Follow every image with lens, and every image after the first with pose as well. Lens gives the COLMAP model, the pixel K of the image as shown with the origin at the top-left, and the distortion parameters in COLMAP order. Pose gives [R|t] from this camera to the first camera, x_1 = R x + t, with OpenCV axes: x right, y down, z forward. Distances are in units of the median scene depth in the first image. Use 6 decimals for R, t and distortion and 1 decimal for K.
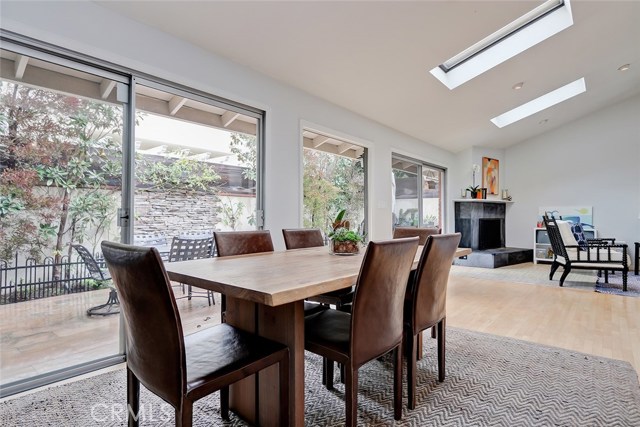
lens RADIAL K [[342.8, 0, 304.2], [0, 342.8, 212.3], [0, 0, 1]] dist [-0.006232, -0.001042]
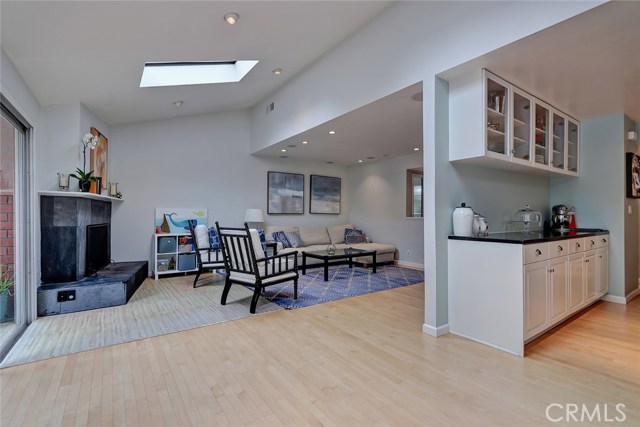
lens RADIAL K [[297.8, 0, 320.0], [0, 297.8, 213.5], [0, 0, 1]] dist [0.003304, 0.000134]
pose [[0.216497, 0.002984, 0.976279, 0.081777], [-0.012827, 0.999918, -0.000212, -0.008061], [-0.976199, -0.012477, 0.216517, 0.482579]]
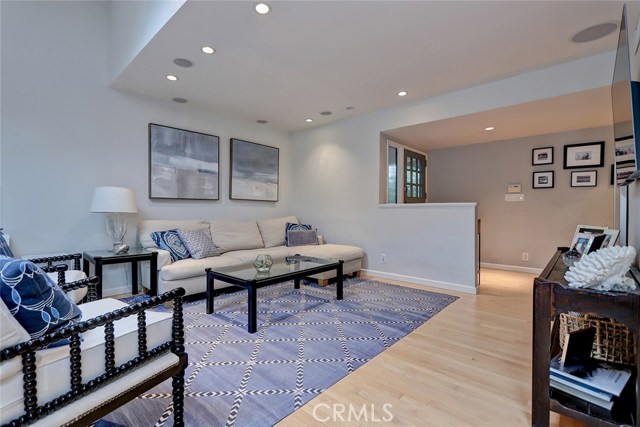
lens RADIAL K [[297.8, 0, 320.0], [0, 297.8, 213.5], [0, 0, 1]] dist [0.003304, 0.000134]
pose [[0.005417, -0.014083, 0.999886, 0.426597], [-0.008382, 0.999865, 0.014128, 0.010876], [-0.999950, -0.008457, 0.005298, 0.539364]]
